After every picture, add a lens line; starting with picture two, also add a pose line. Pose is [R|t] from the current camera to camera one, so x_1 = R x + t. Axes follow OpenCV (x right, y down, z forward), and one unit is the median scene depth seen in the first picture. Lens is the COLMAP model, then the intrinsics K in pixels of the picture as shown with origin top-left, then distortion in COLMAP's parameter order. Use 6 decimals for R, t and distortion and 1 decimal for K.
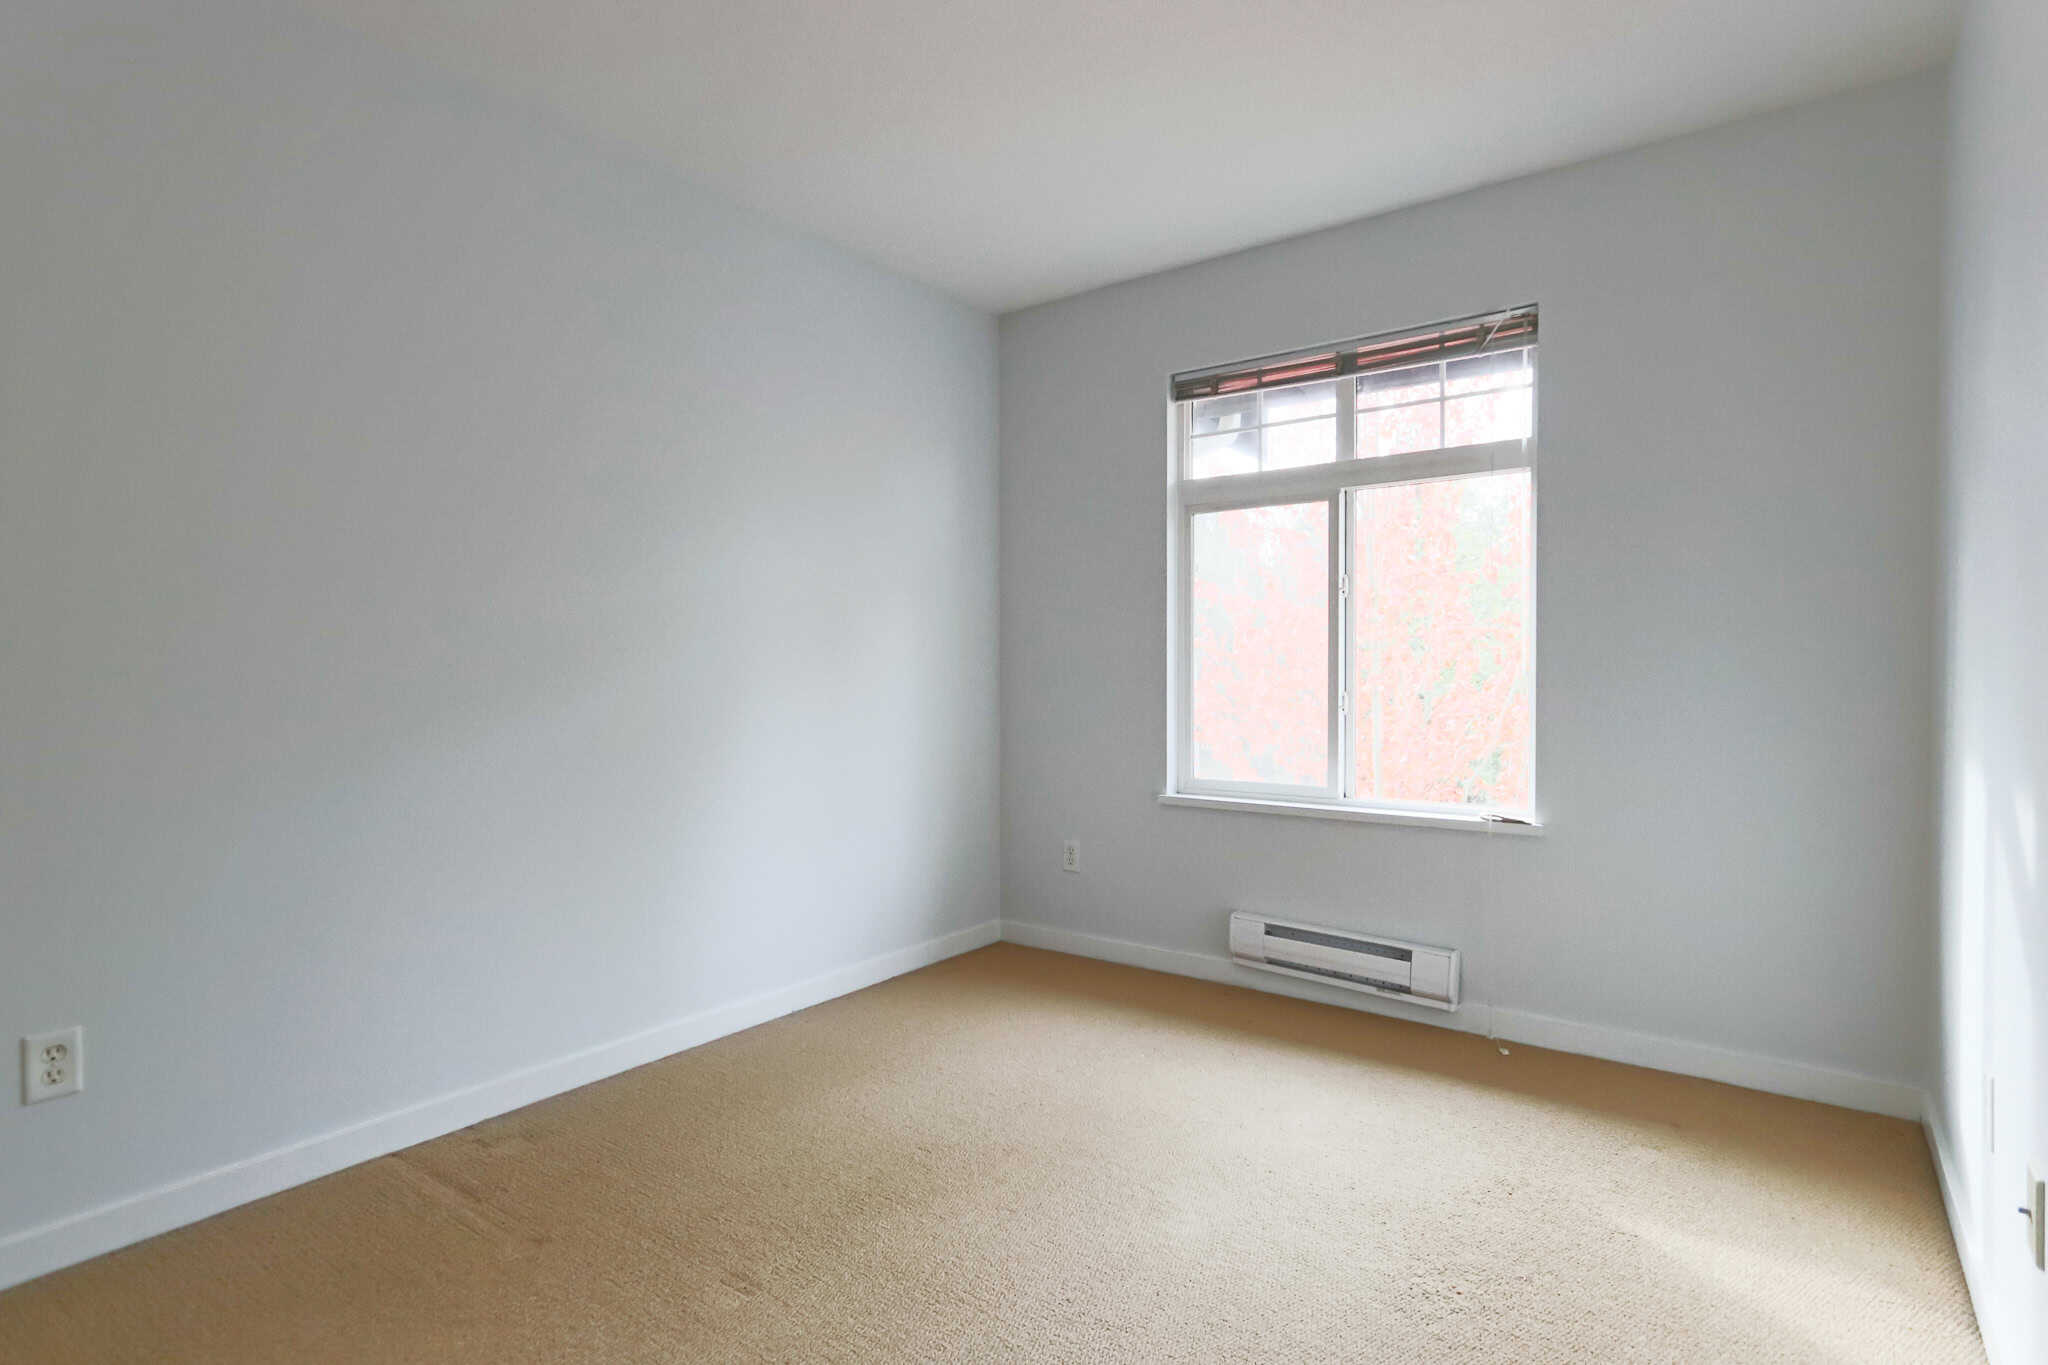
lens RADIAL K [[1035.8, 0, 1016.4], [0, 1035.8, 687.0], [0, 0, 1]] dist [0.010093, 0.001079]
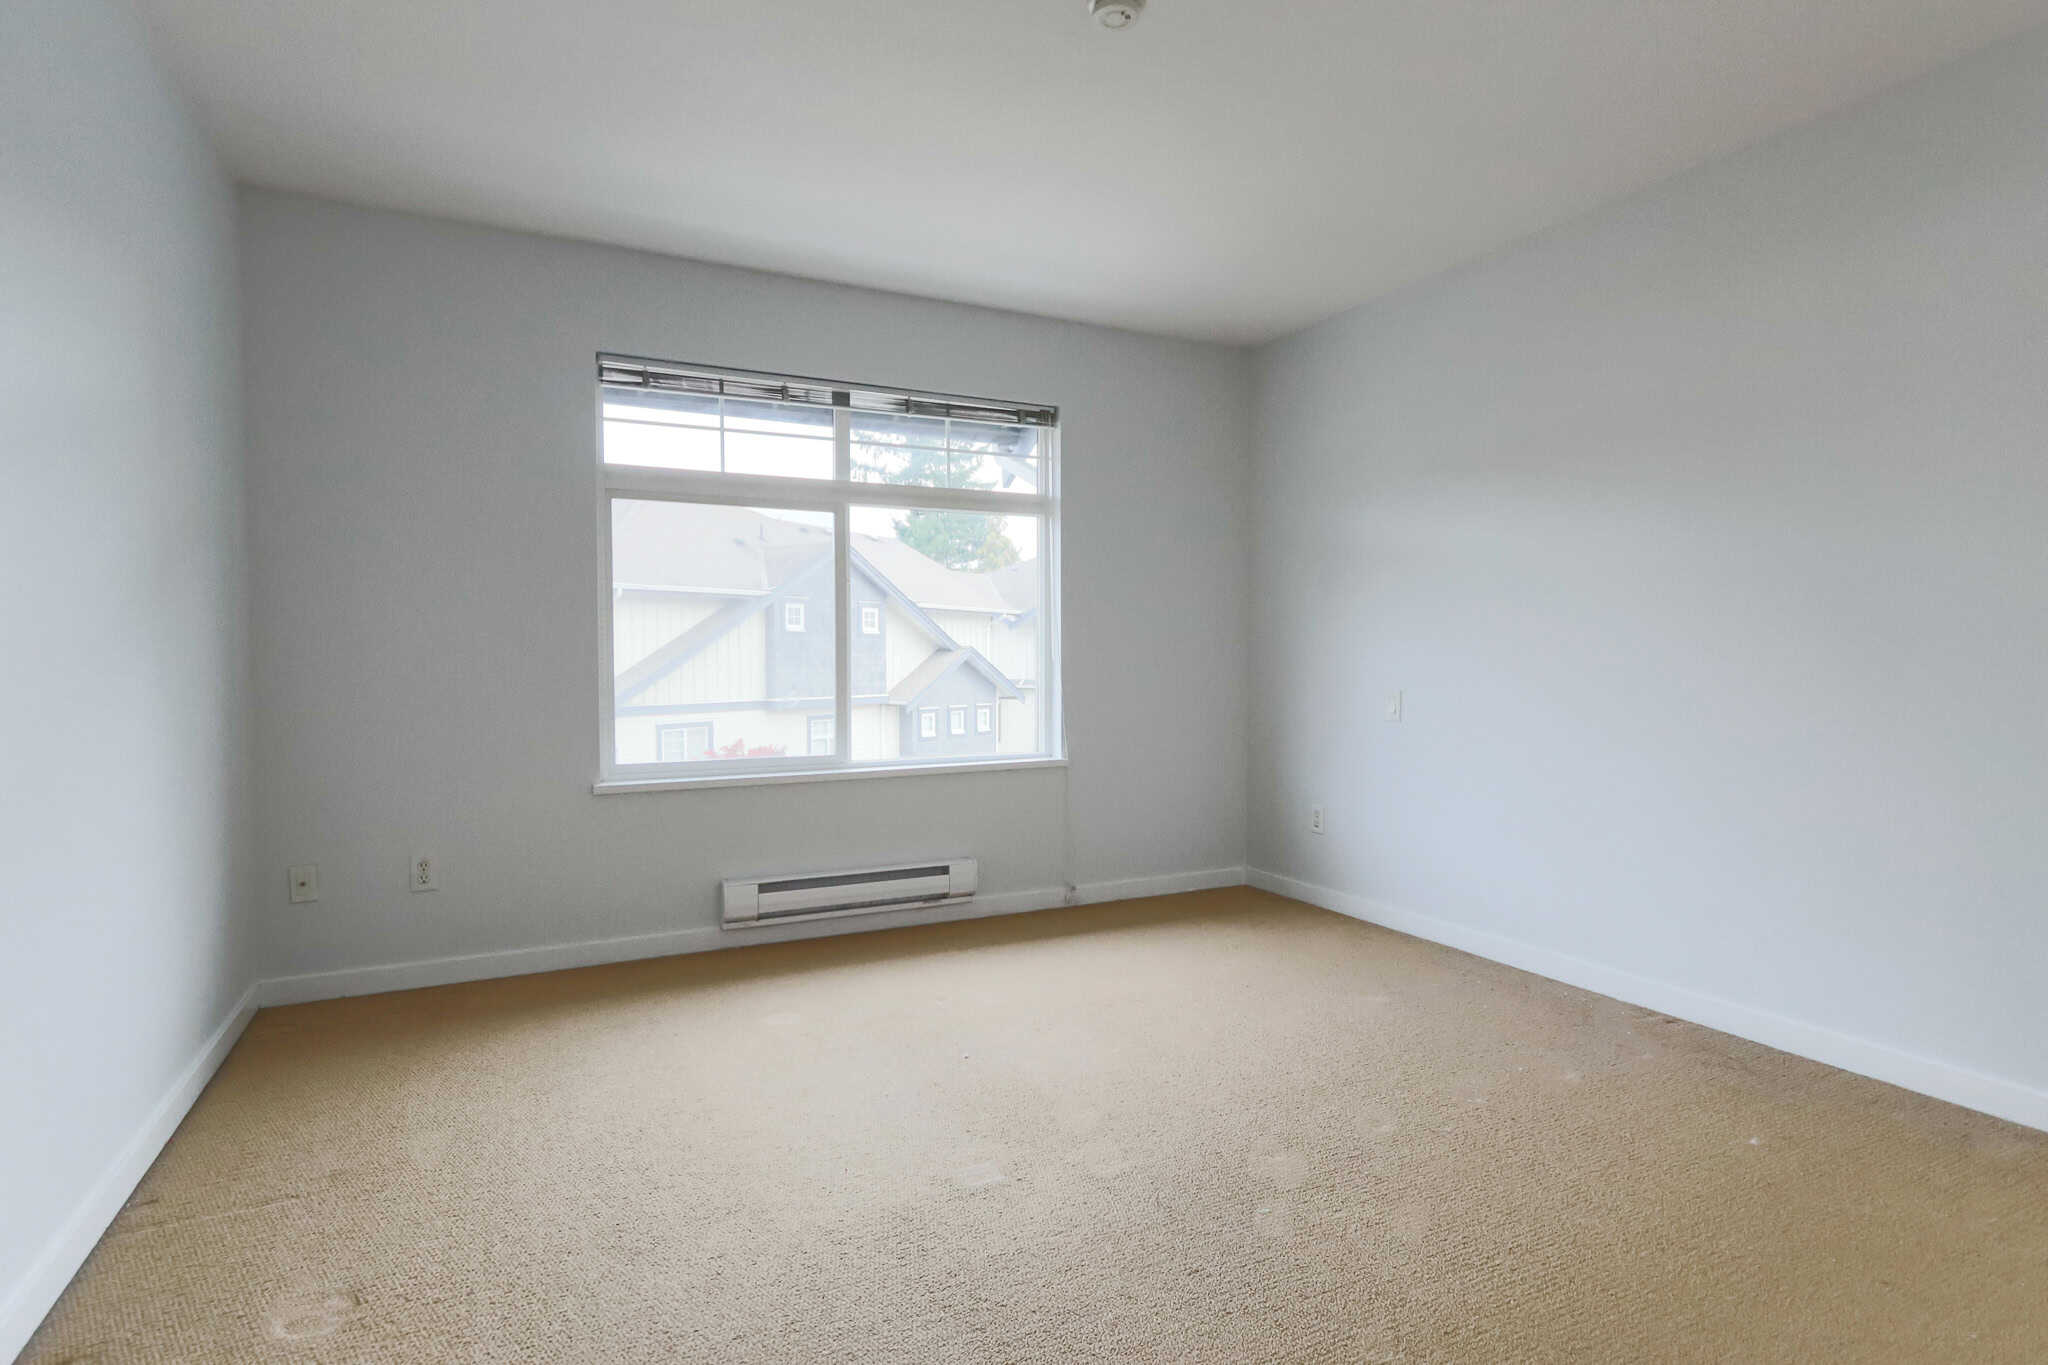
lens RADIAL K [[845.7, 0, 1024.0], [0, 845.7, 682.5], [0, 0, 1]] dist [-0.002221, 0.000039]
pose [[0.516673, -0.036642, 0.855398, -0.398232], [0.021269, 0.999325, 0.029961, -0.008223], [-0.855919, 0.002713, 0.517103, 0.295941]]
